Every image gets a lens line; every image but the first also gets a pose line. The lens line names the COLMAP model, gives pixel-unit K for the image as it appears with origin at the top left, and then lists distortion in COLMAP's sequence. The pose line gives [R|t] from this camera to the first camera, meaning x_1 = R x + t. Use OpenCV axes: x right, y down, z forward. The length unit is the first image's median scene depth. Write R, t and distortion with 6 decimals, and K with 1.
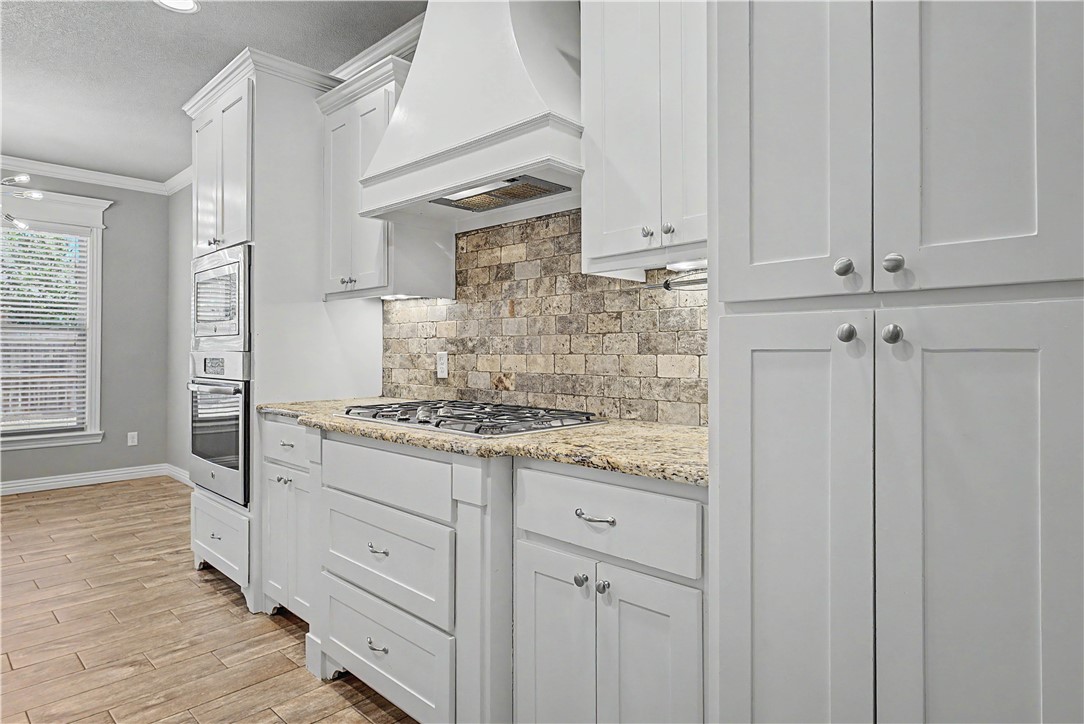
lens RADIAL K [[607.7, 0, 542.9], [0, 607.7, 350.4], [0, 0, 1]] dist [-0.006817, -0.001191]
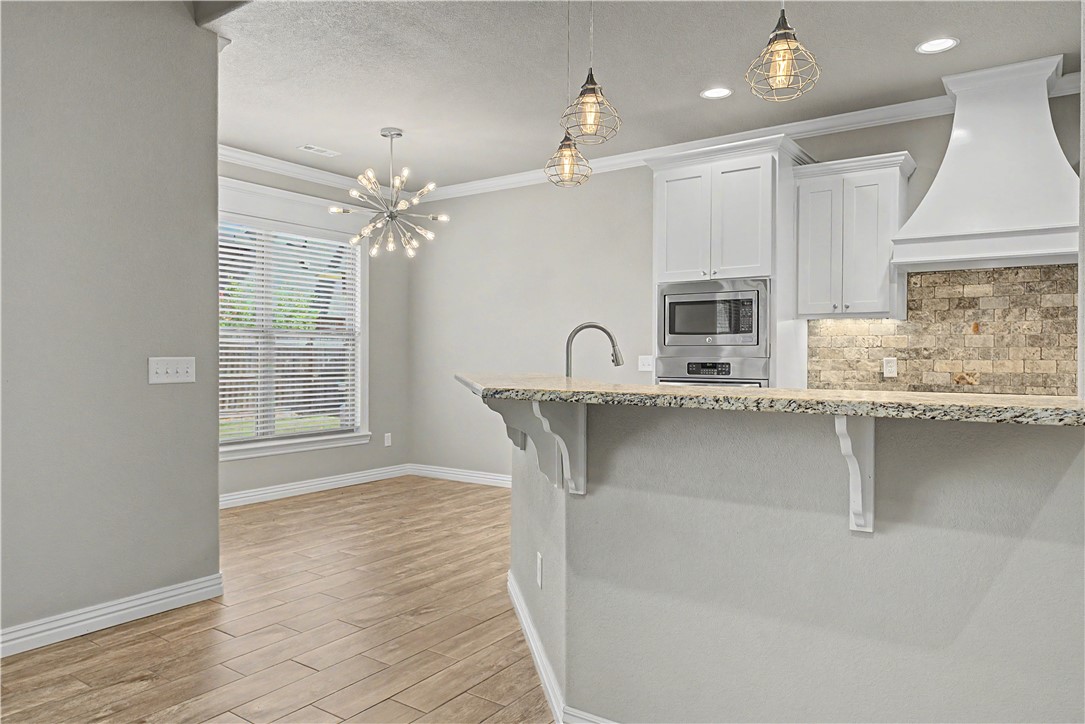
lens RADIAL K [[716.1, 0, 540.3], [0, 716.1, 357.2], [0, 0, 1]] dist [0.008473, 0.000122]
pose [[0.990386, 0.000253, 0.138331, -1.211316], [-0.001372, 0.999967, 0.007998, -0.011419], [-0.138324, -0.008111, 0.990354, -0.511297]]
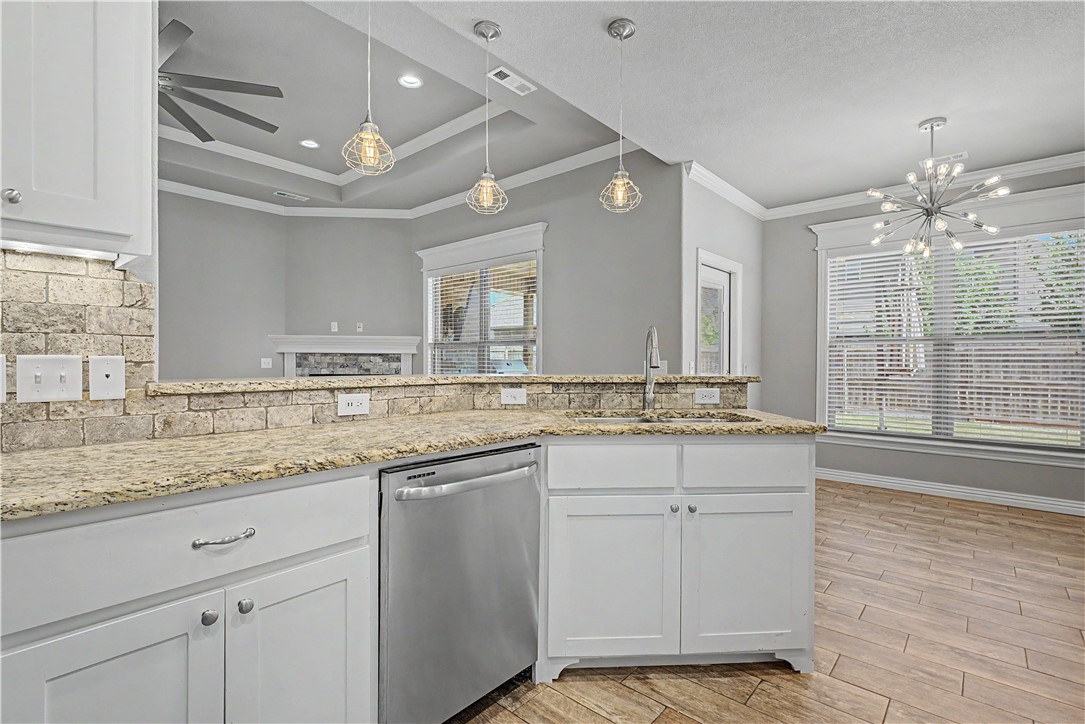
lens RADIAL K [[505.8, 0, 545.6], [0, 505.8, 359.9], [0, 0, 1]] dist [-0.005627, -0.000235]
pose [[0.035324, -0.001532, -0.999375, -0.135694], [0.000898, 0.999998, -0.001501, -0.002086], [0.999376, -0.000844, 0.035325, 0.396065]]
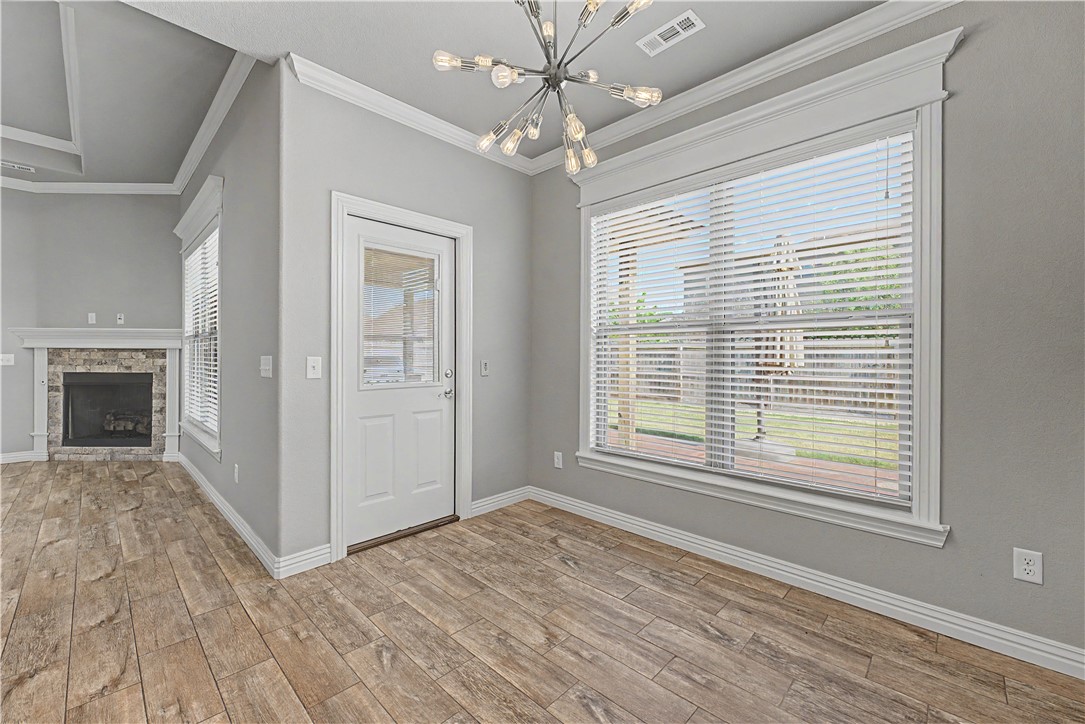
lens RADIAL K [[439.3, 0, 545.9], [0, 439.3, 354.6], [0, 0, 1]] dist [-0.001614, -0.000020]
pose [[-0.008180, -0.003873, -0.999959, -0.756890], [0.002058, 0.999990, -0.003890, -0.001635], [0.999964, -0.002089, -0.008172, 1.372353]]
